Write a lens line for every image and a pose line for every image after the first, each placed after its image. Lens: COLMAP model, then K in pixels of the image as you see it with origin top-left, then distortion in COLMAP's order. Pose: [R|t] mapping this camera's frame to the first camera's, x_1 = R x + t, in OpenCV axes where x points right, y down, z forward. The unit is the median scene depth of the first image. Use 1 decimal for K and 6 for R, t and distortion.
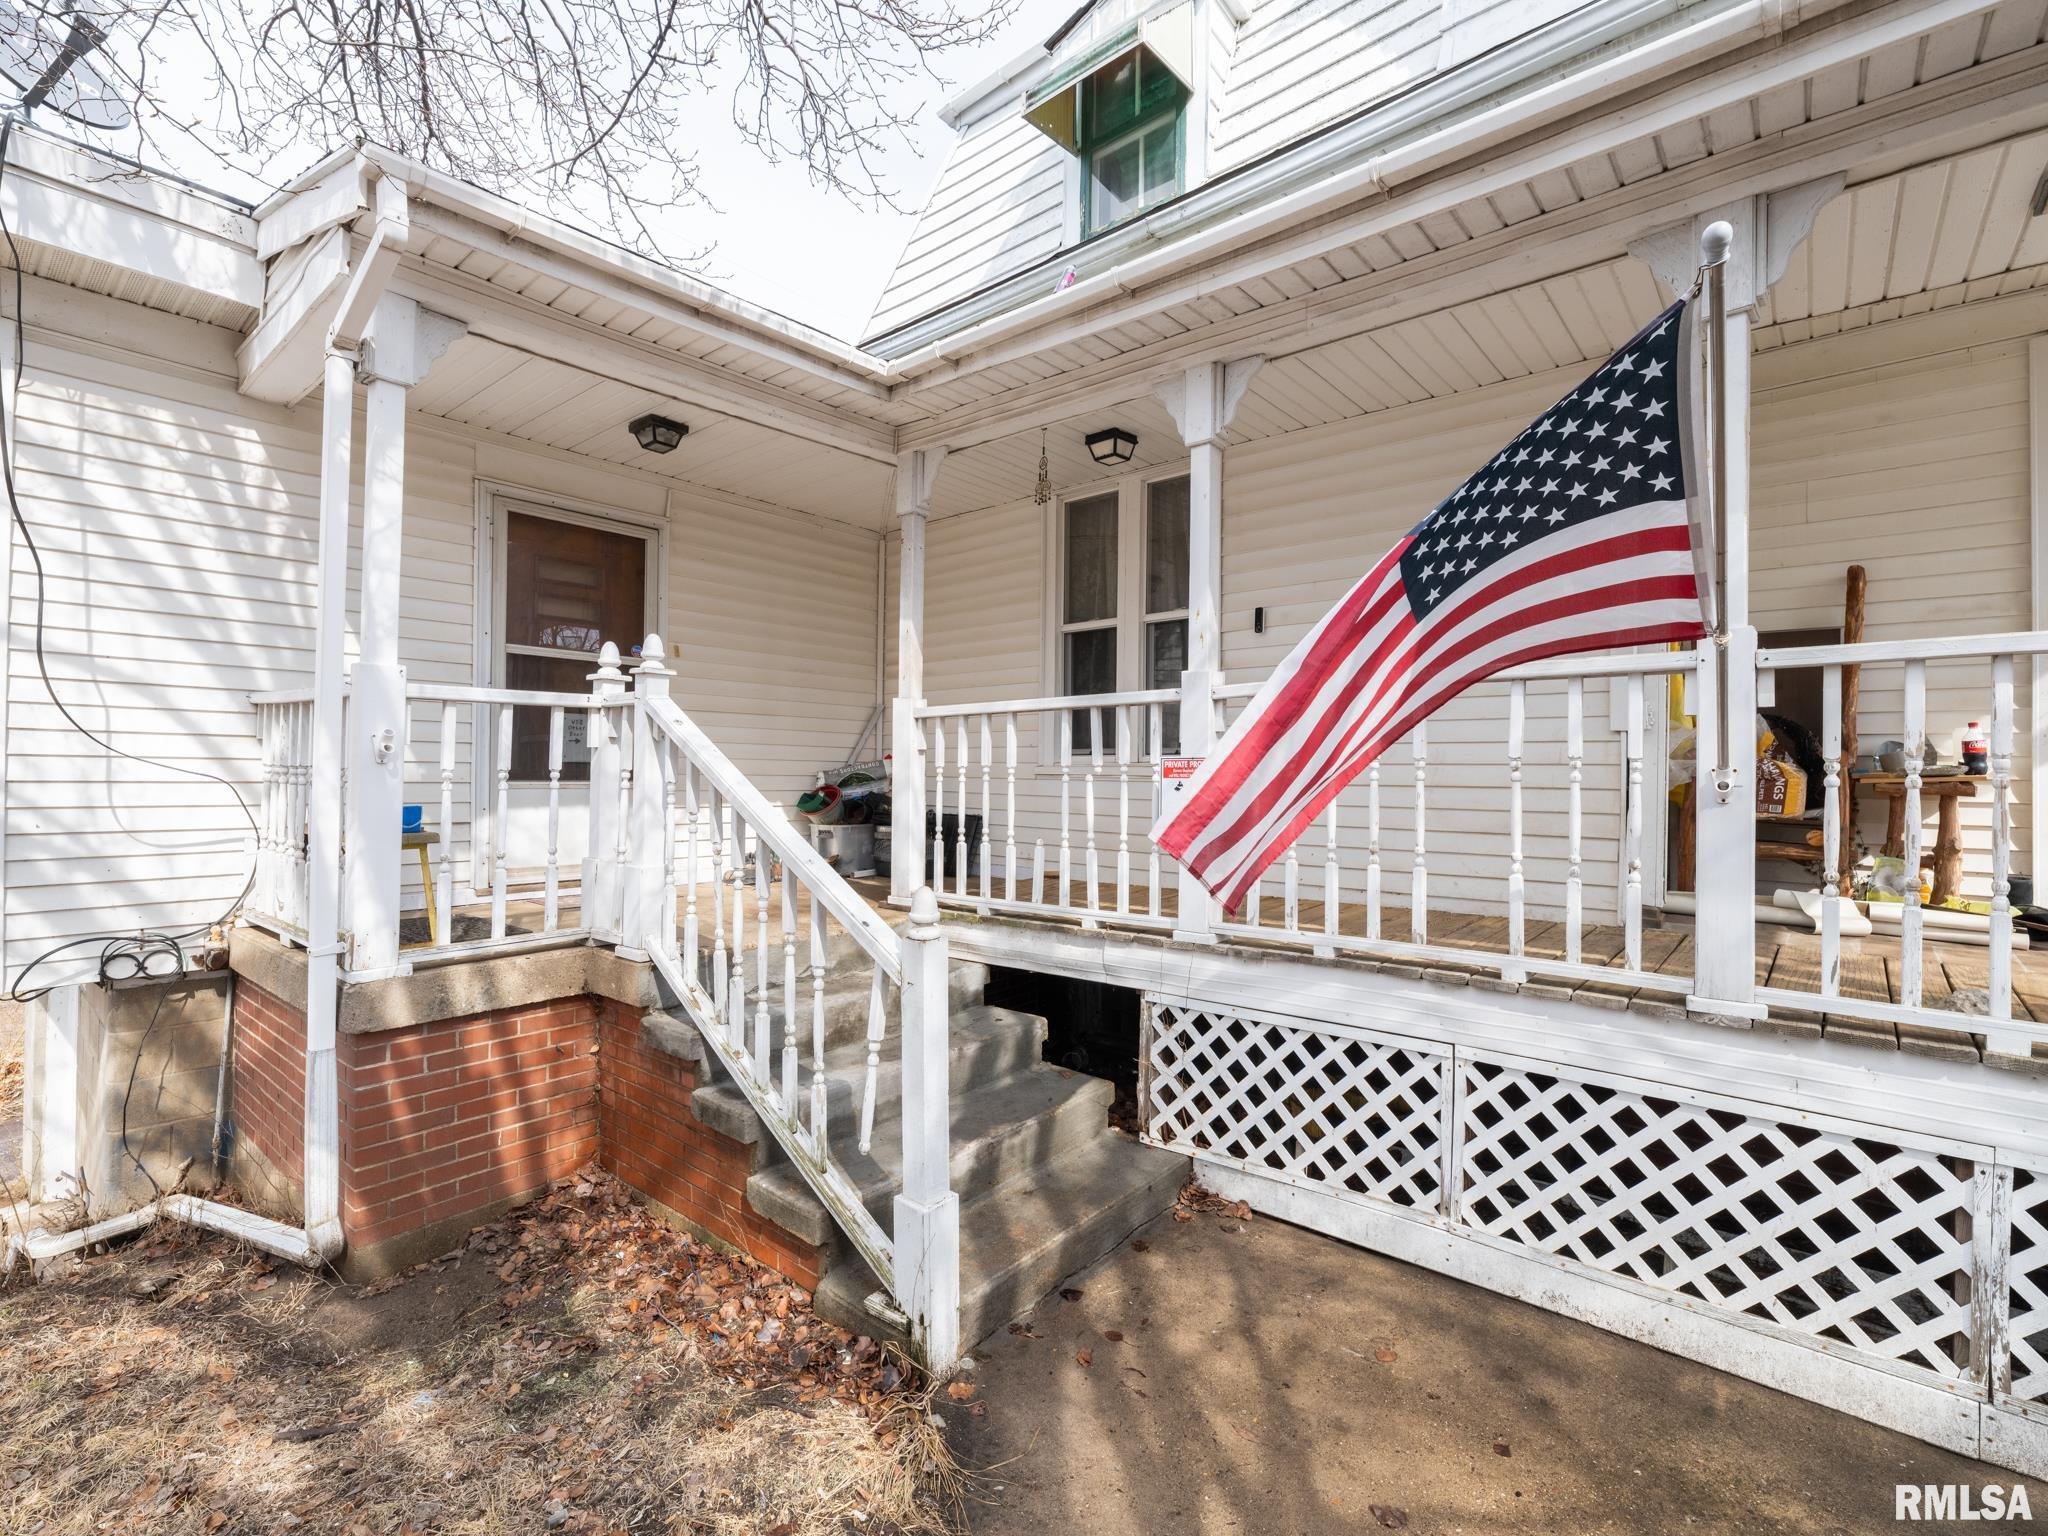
lens RADIAL K [[921.0, 0, 1018.0], [0, 921.0, 764.8], [0, 0, 1]] dist [-0.002093, 0.000940]
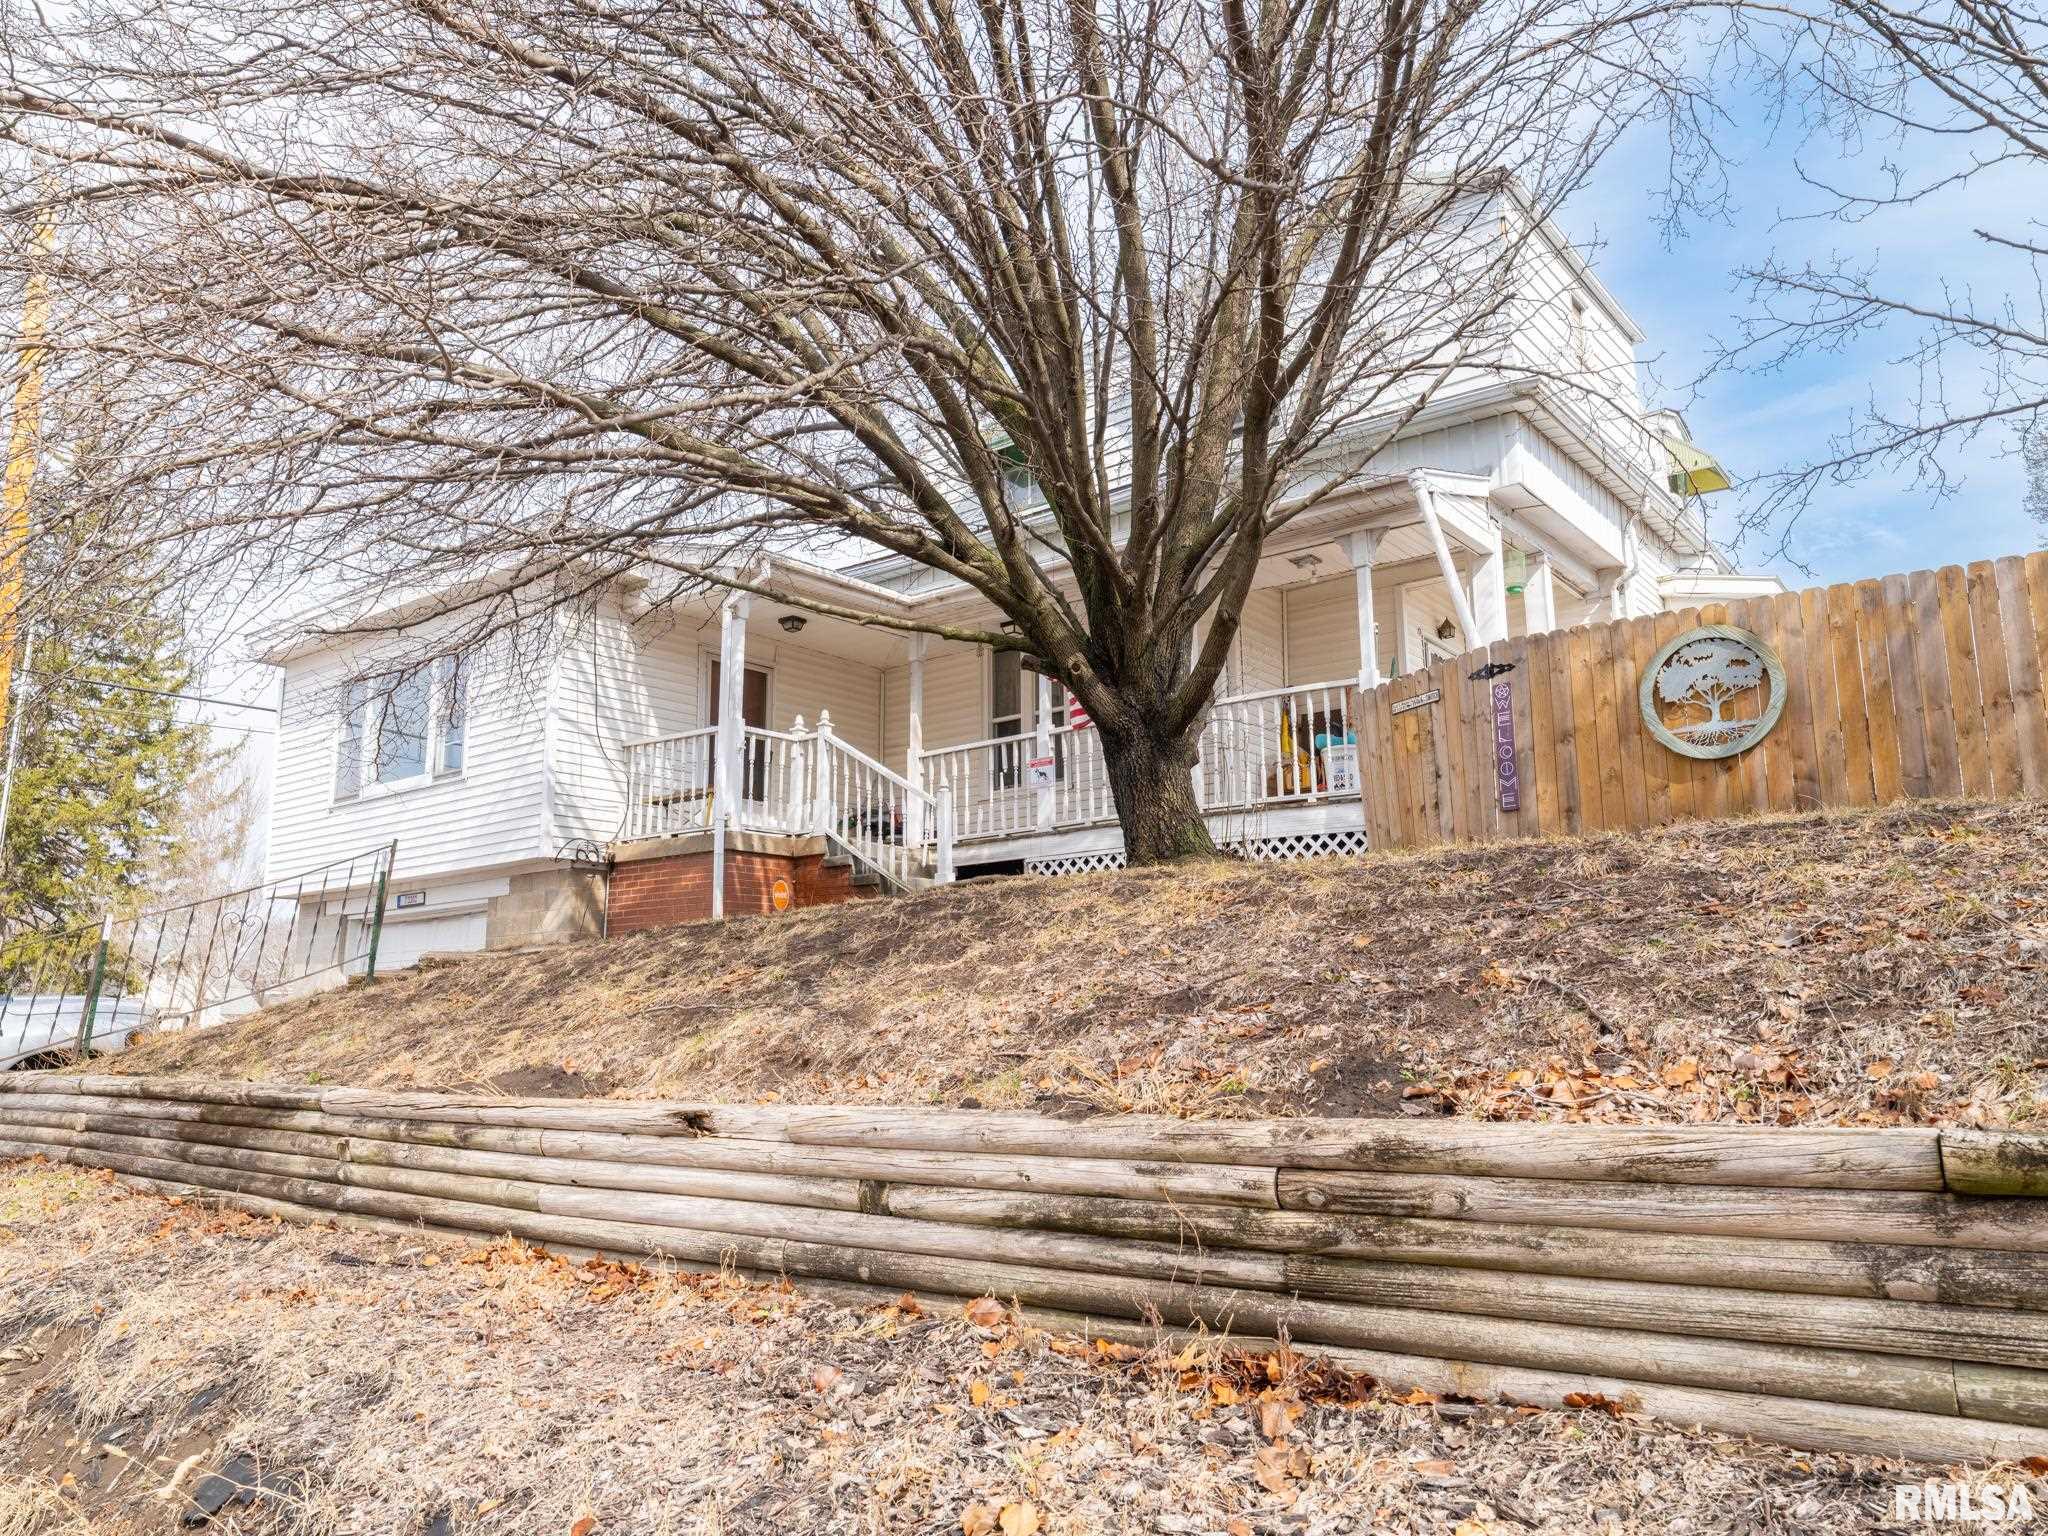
lens RADIAL K [[1395.7, 0, 1024.0], [0, 1395.7, 768.0], [0, 0, 1]] dist [0.003021, -0.000439]
pose [[0.998482, -0.008772, 0.054383, -0.074631], [0.018122, 0.984595, -0.173909, 0.812833], [-0.052020, 0.174631, 0.983259, -3.249985]]
